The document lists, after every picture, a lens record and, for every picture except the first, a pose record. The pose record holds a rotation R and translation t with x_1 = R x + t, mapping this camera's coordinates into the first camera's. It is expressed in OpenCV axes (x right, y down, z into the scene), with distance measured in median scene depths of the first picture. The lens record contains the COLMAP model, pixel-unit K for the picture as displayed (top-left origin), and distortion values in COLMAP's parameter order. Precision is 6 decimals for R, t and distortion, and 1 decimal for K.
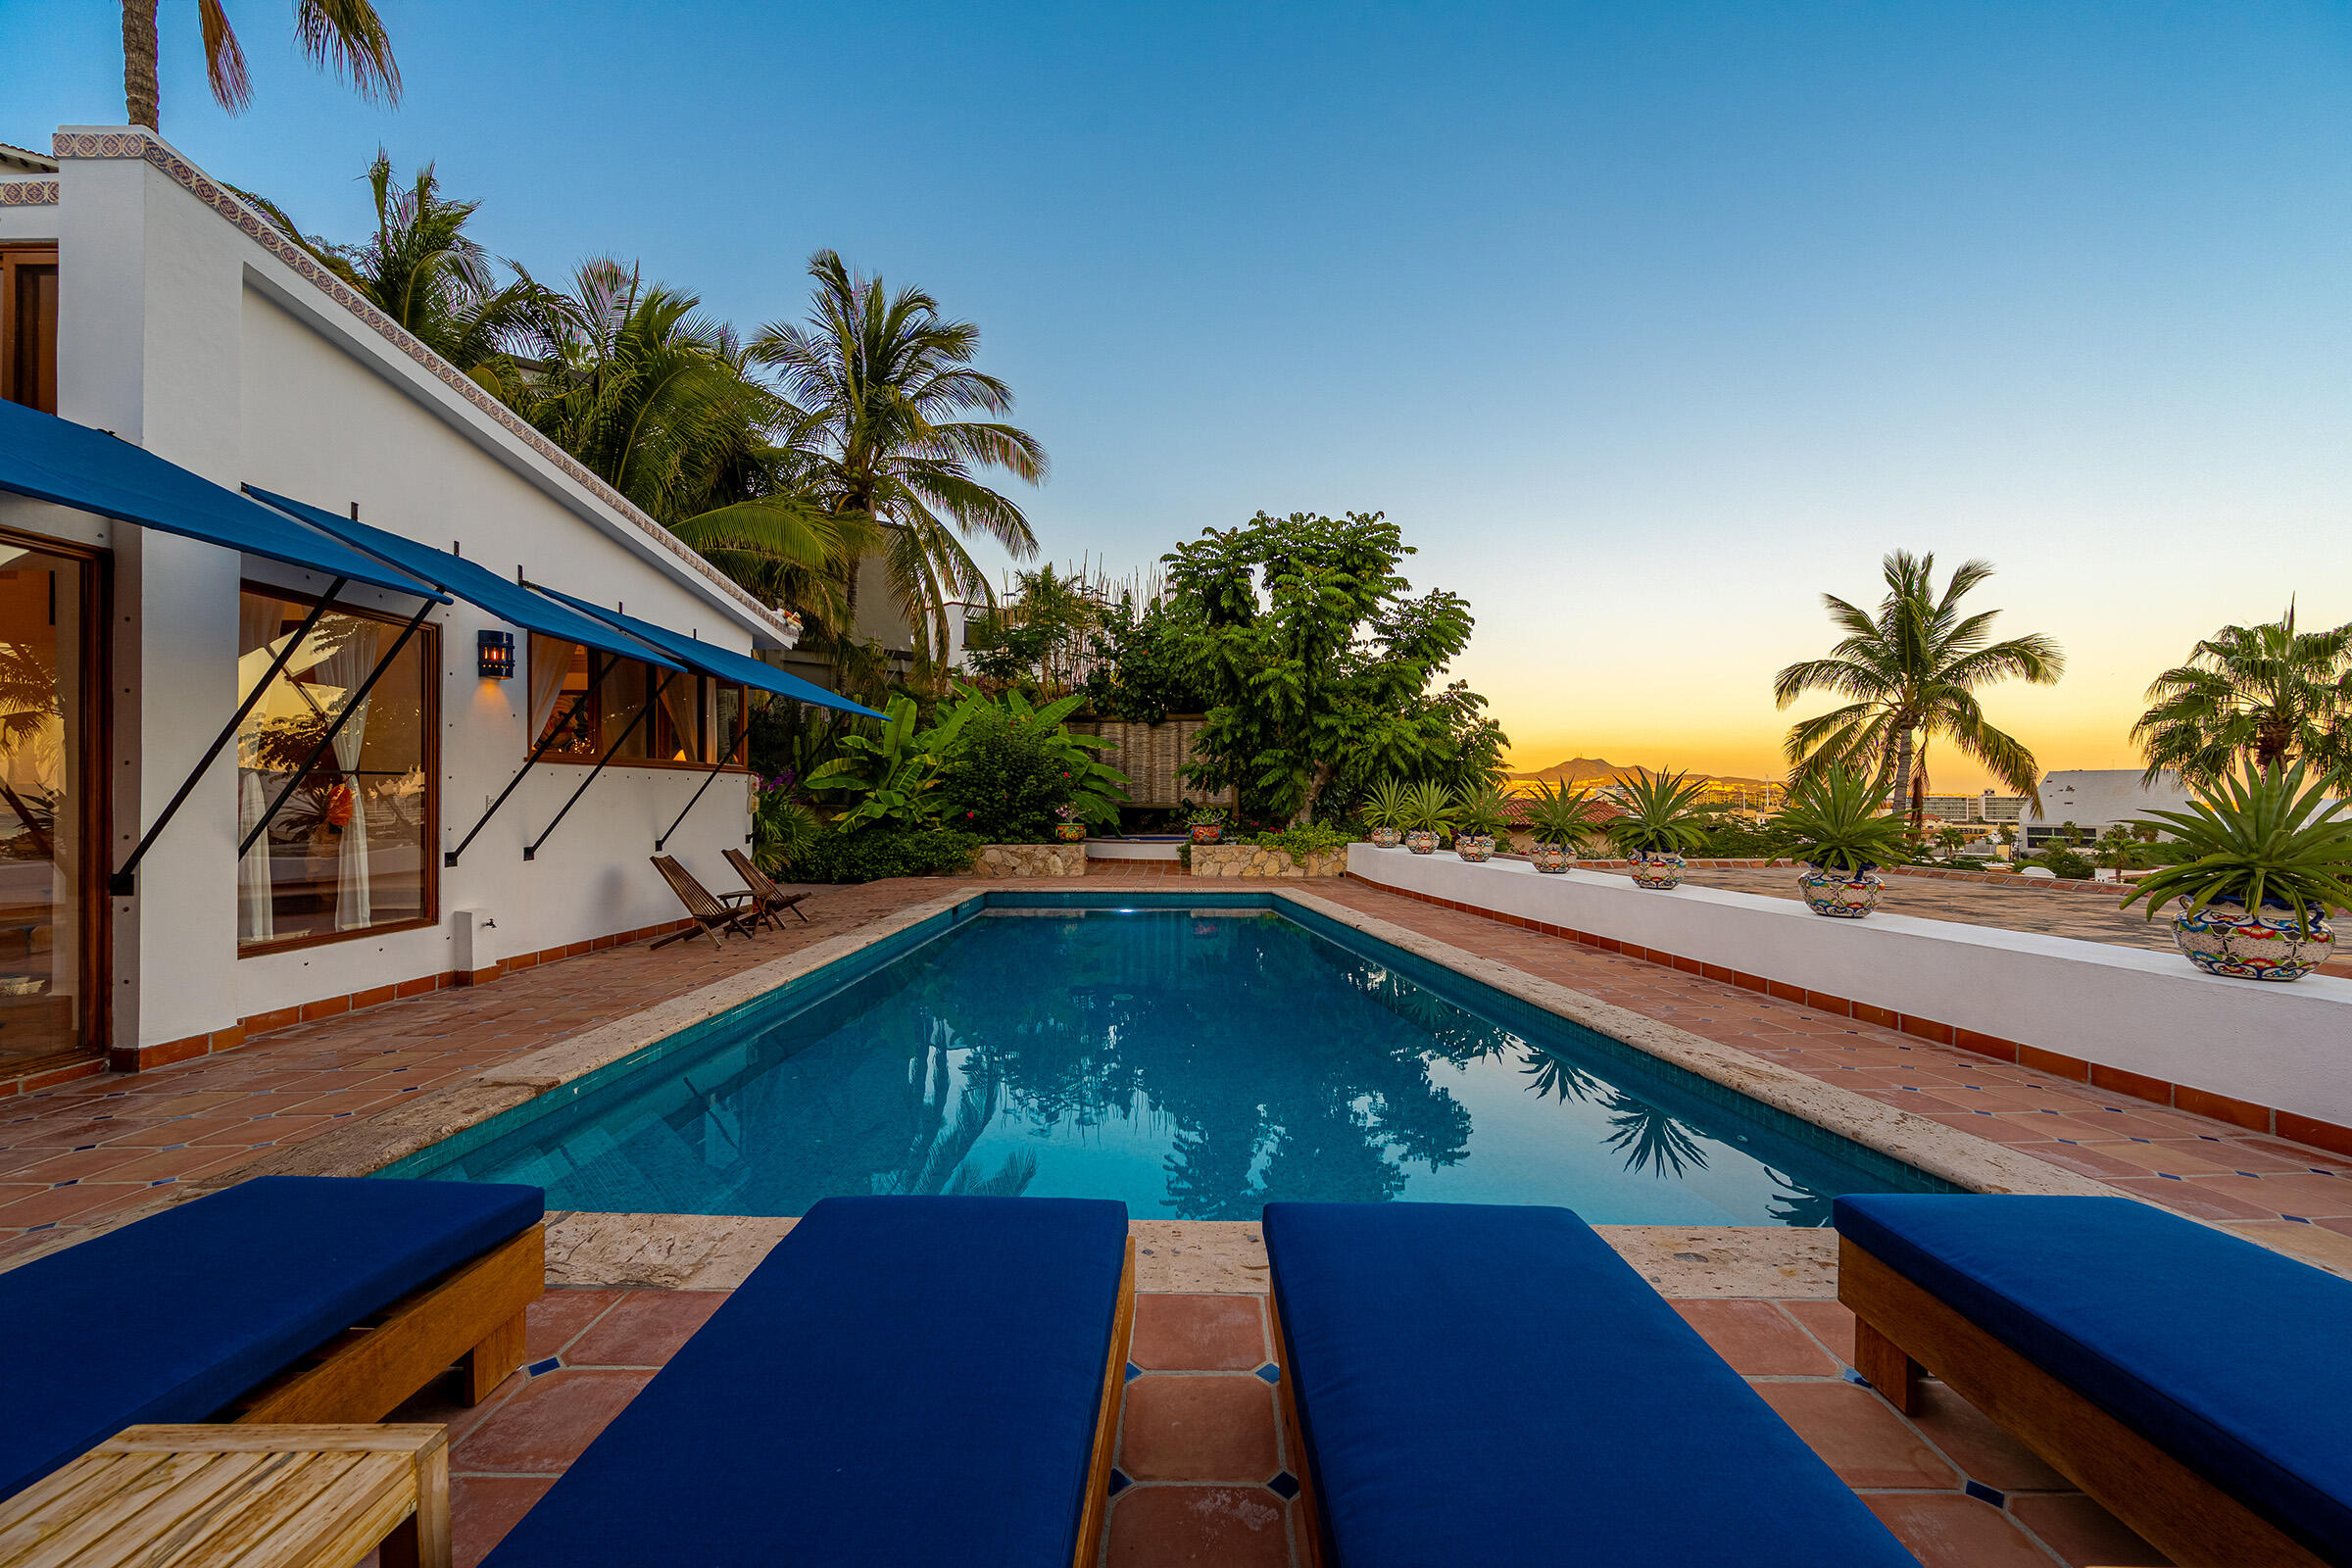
lens RADIAL K [[922.7, 0, 1192.5], [0, 922.7, 790.8], [0, 0, 1]] dist [-0.000414, -0.000138]
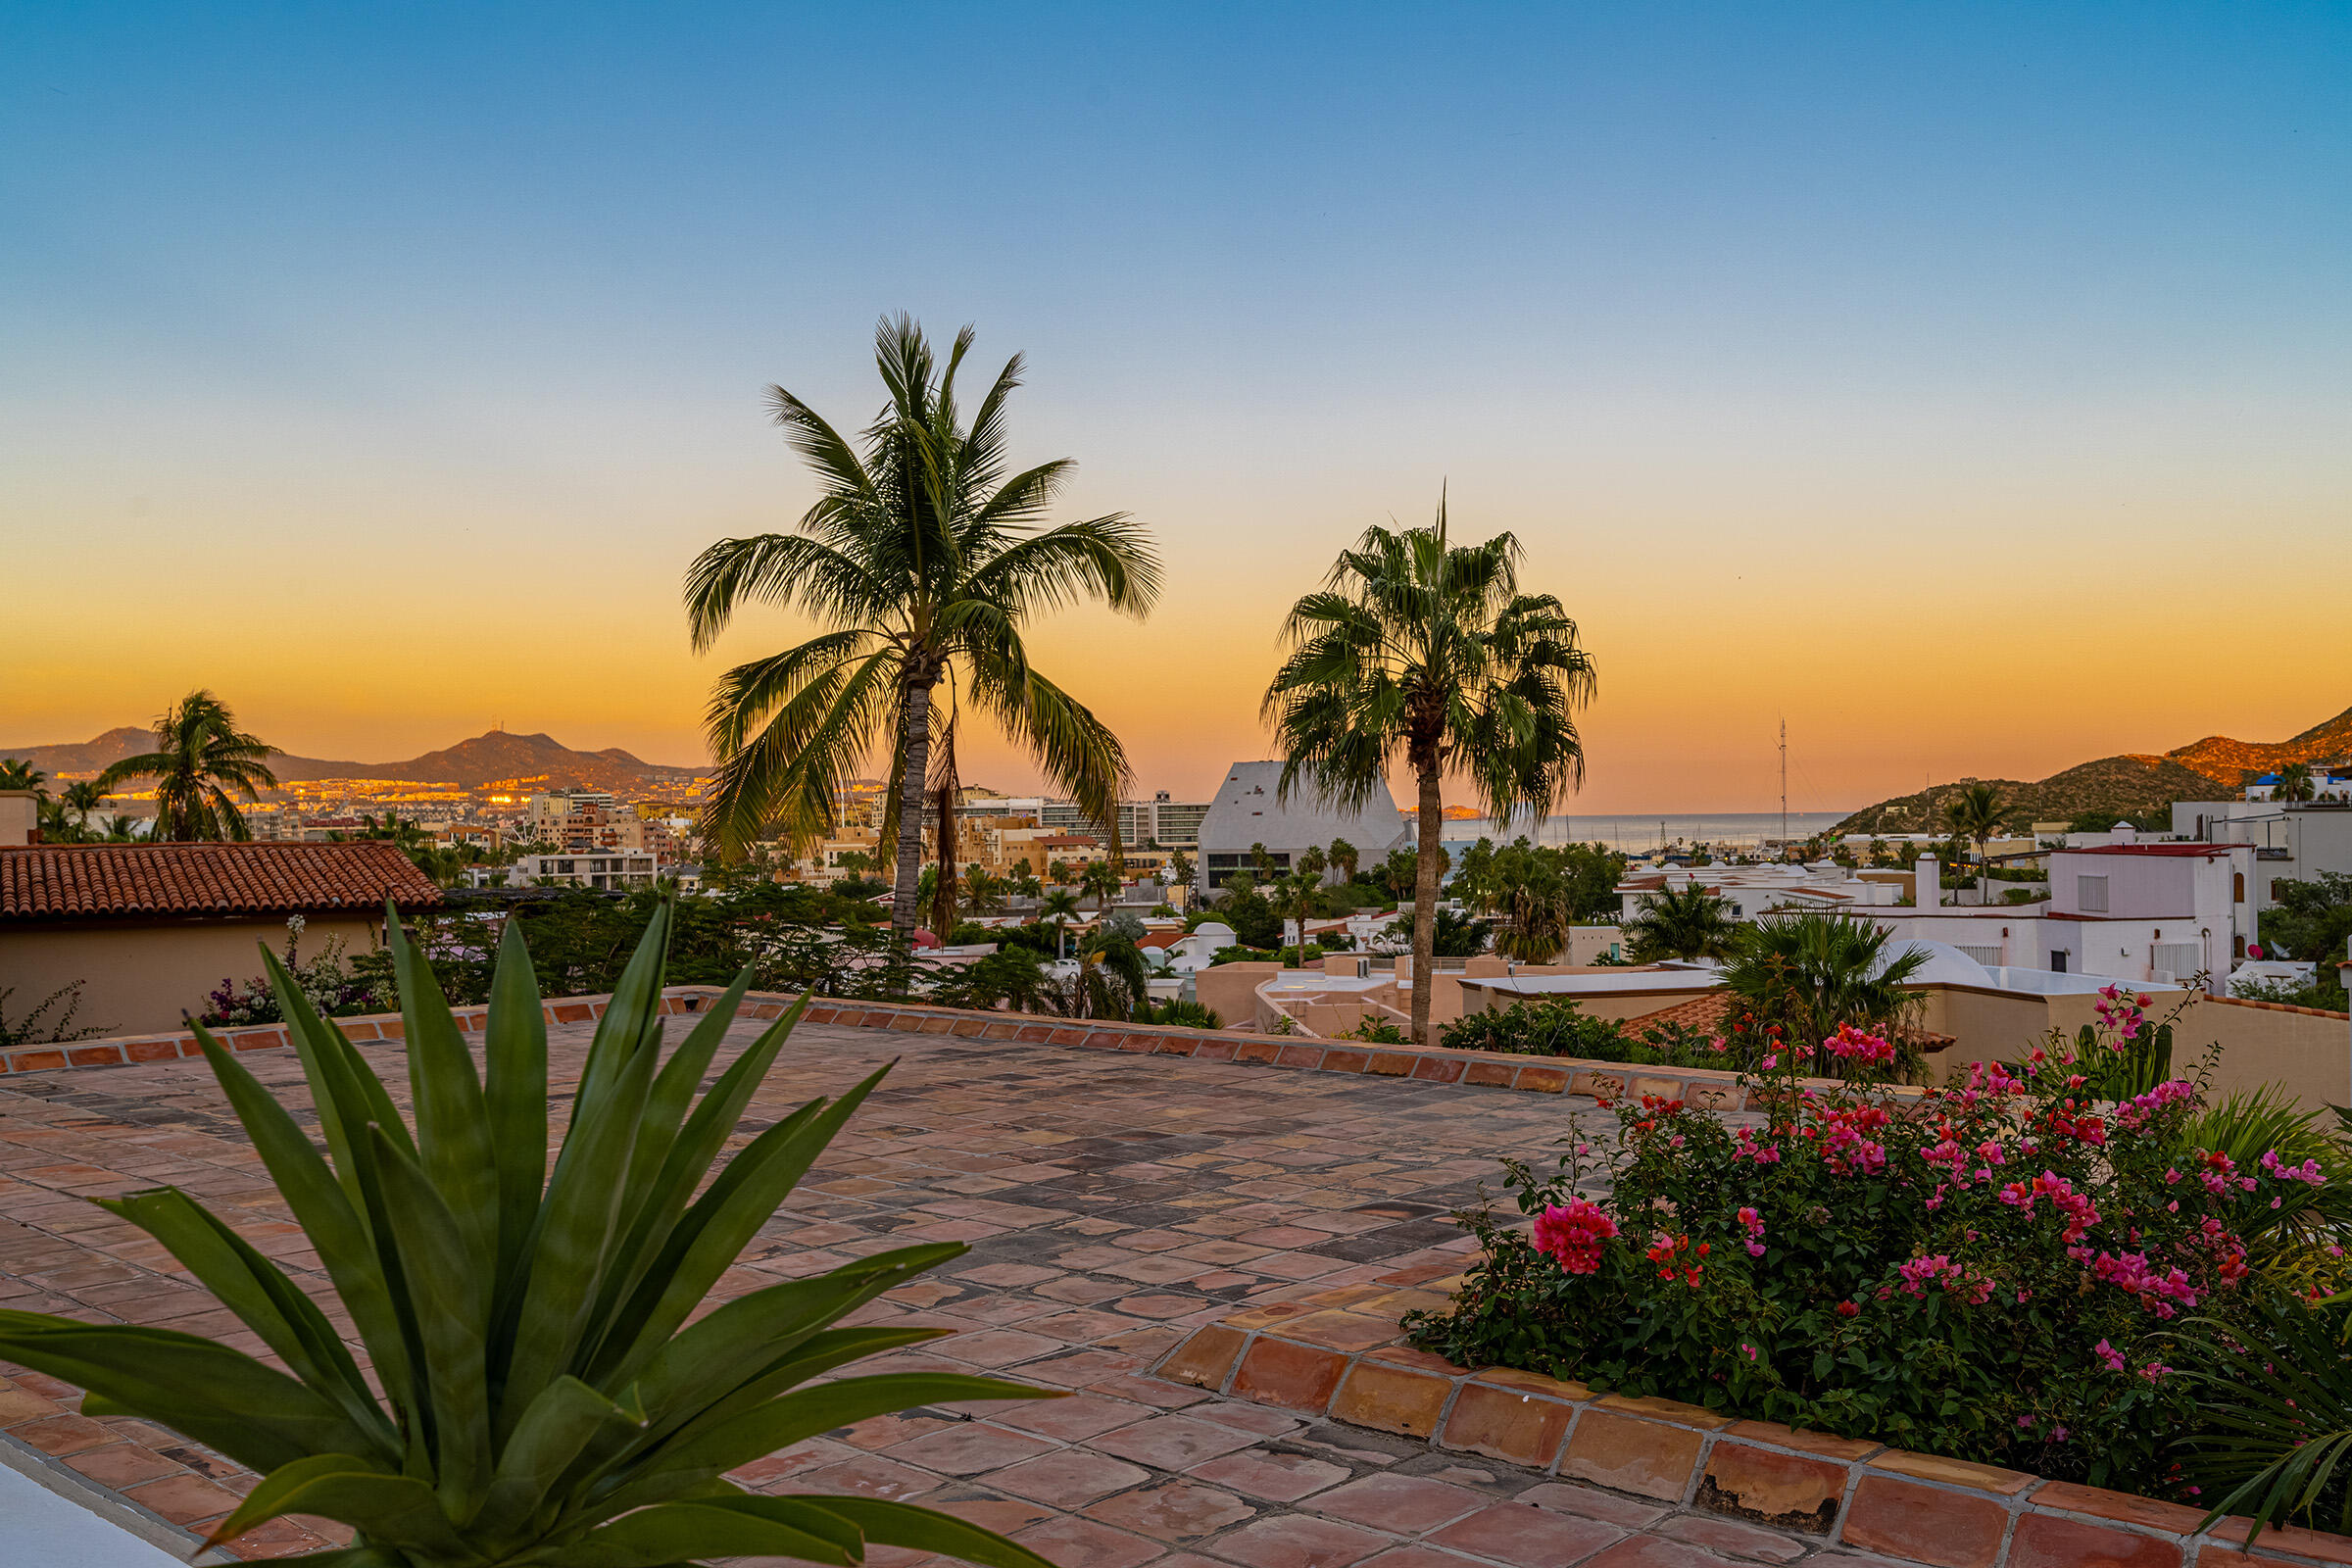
lens RADIAL K [[2033.3, 0, 1176.0], [0, 2033.3, 784.0], [0, 0, 1]] dist [-0.003514, -0.007866]
pose [[0.753573, -0.005538, 0.657341, 0.226769], [0.011462, 0.999923, -0.004716, -0.013194], [-0.657264, 0.011088, 0.753578, 0.140336]]
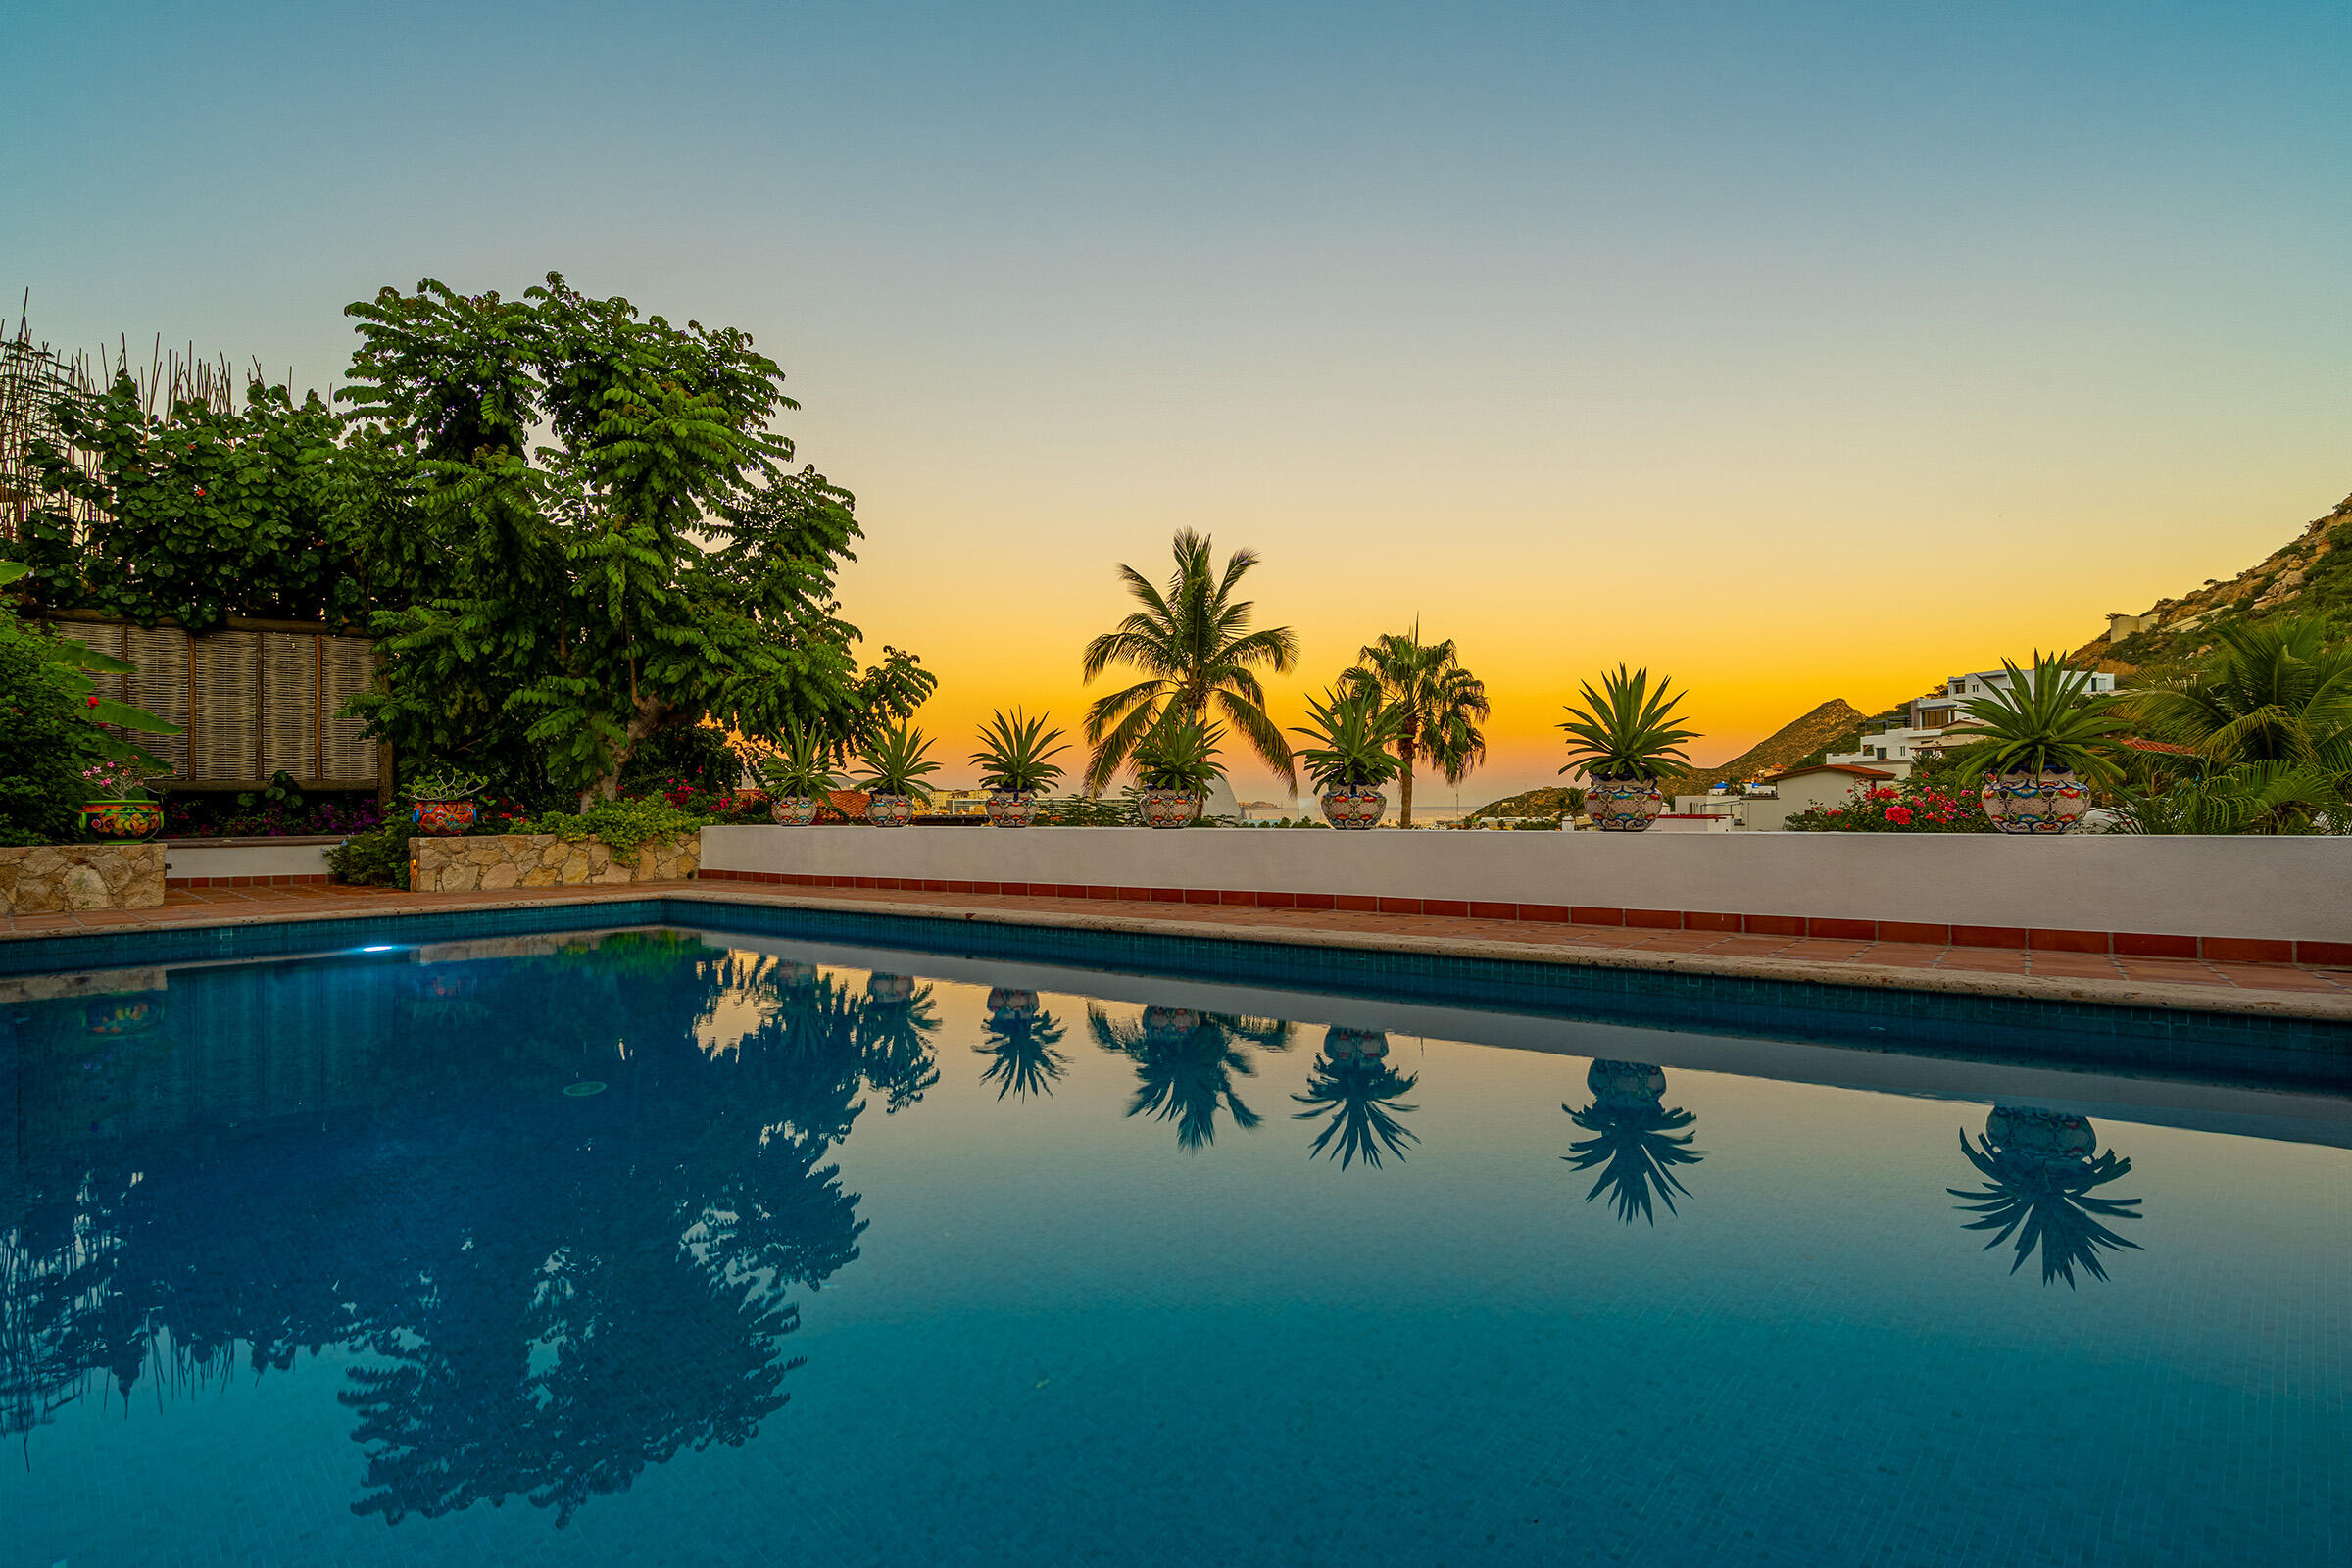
lens RADIAL K [[1161.0, 0, 1184.6], [0, 1161.0, 790.0], [0, 0, 1]] dist [0.000993, -0.000782]
pose [[0.703146, -0.001587, 0.711044, -0.160112], [0.005172, 0.999982, -0.002883, 0.031995], [-0.711027, 0.005705, 0.703142, 0.163150]]
